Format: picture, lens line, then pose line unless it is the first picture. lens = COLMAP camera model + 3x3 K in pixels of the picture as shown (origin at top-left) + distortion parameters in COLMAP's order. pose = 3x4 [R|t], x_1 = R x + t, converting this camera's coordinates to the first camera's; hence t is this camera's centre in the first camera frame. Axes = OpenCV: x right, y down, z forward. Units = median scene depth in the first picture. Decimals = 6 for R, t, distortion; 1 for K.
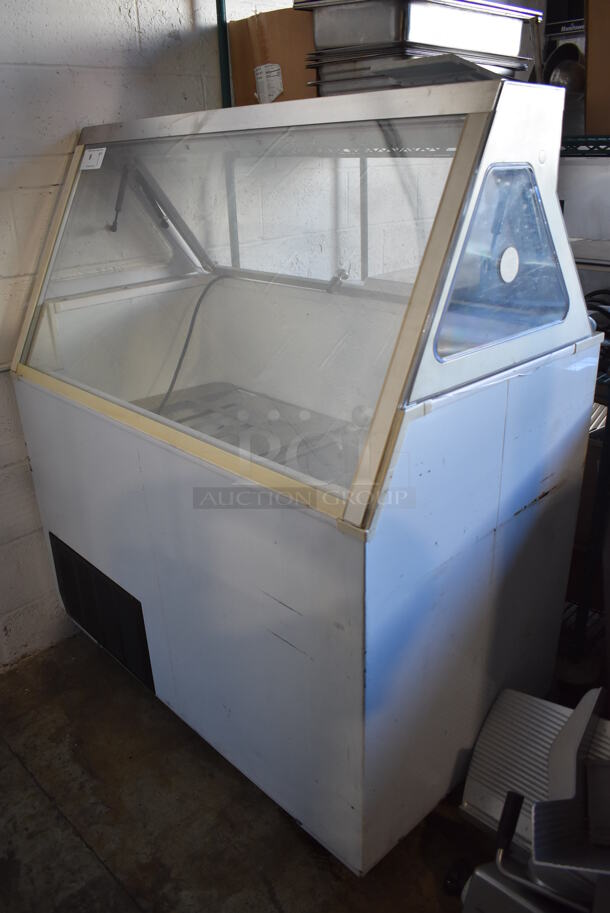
lens RADIAL K [[708.4, 0, 304.9], [0, 708.4, 448.0], [0, 0, 1]] dist [-0.083202, 0.001823]
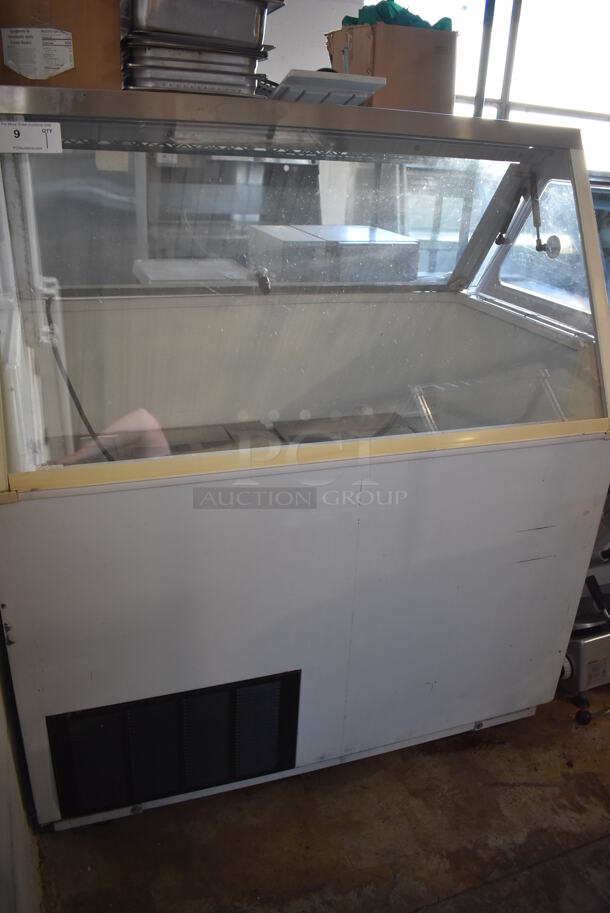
lens RADIAL K [[708.4, 0, 304.9], [0, 708.4, 448.0], [0, 0, 1]] dist [-0.083202, 0.001823]
pose [[0.408068, -0.311620, 0.858122, -0.843309], [0.295472, 0.934433, 0.198824, -0.193520], [-0.863815, 0.172417, 0.473387, 0.513618]]
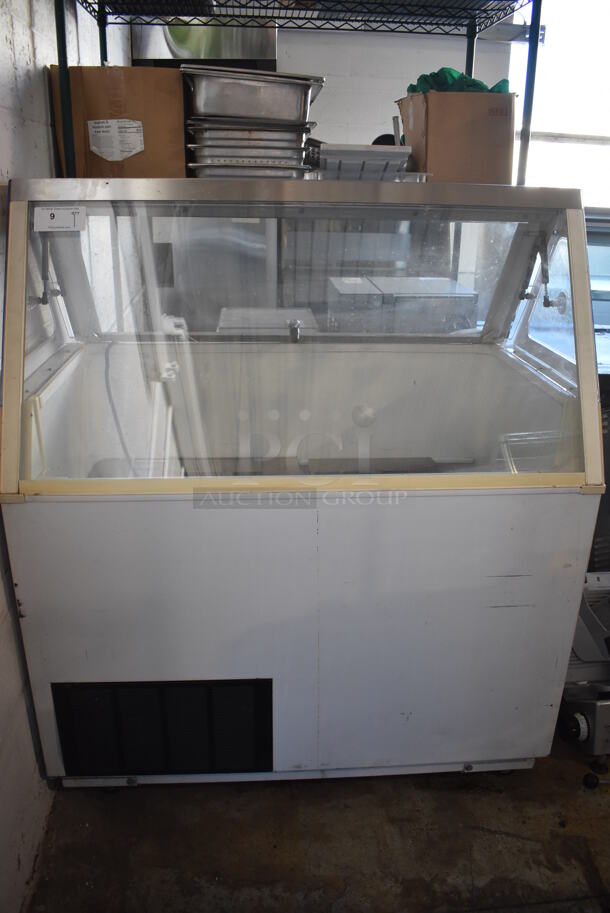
lens RADIAL K [[719.3, 0, 305.0], [0, 719.3, 456.5], [0, 0, 1]] dist [-0.080696, 0.003191]
pose [[0.636231, -0.238551, 0.733692, -0.807107], [0.265831, 0.960544, 0.081790, -0.132372], [-0.724254, 0.143000, 0.674542, 0.251522]]
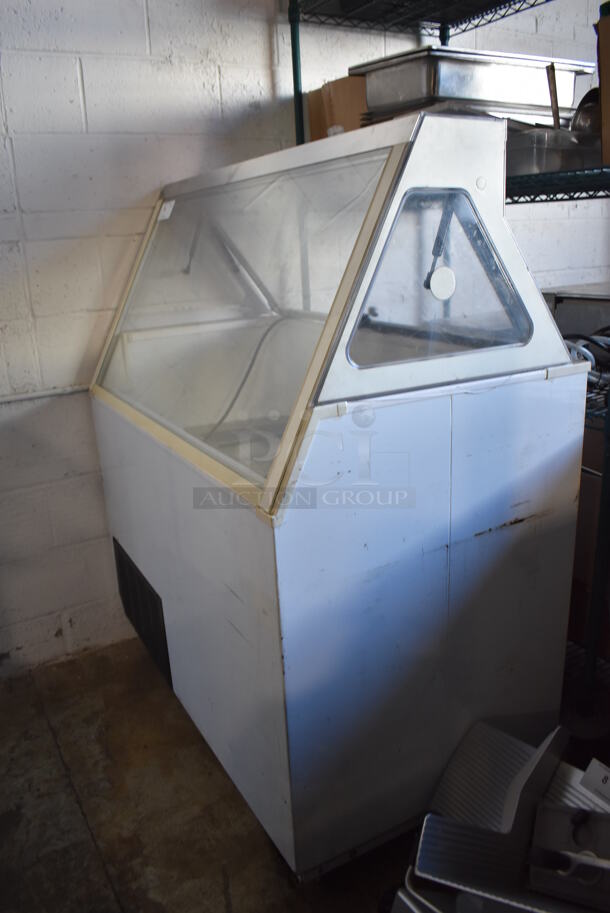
lens RADIAL K [[708.4, 0, 304.9], [0, 708.4, 448.0], [0, 0, 1]] dist [-0.083202, 0.001823]
pose [[0.967395, 0.057450, -0.246669, 0.230404], [-0.081017, 0.992955, -0.086473, 0.059127], [0.239963, 0.103638, 0.965234, -0.032107]]
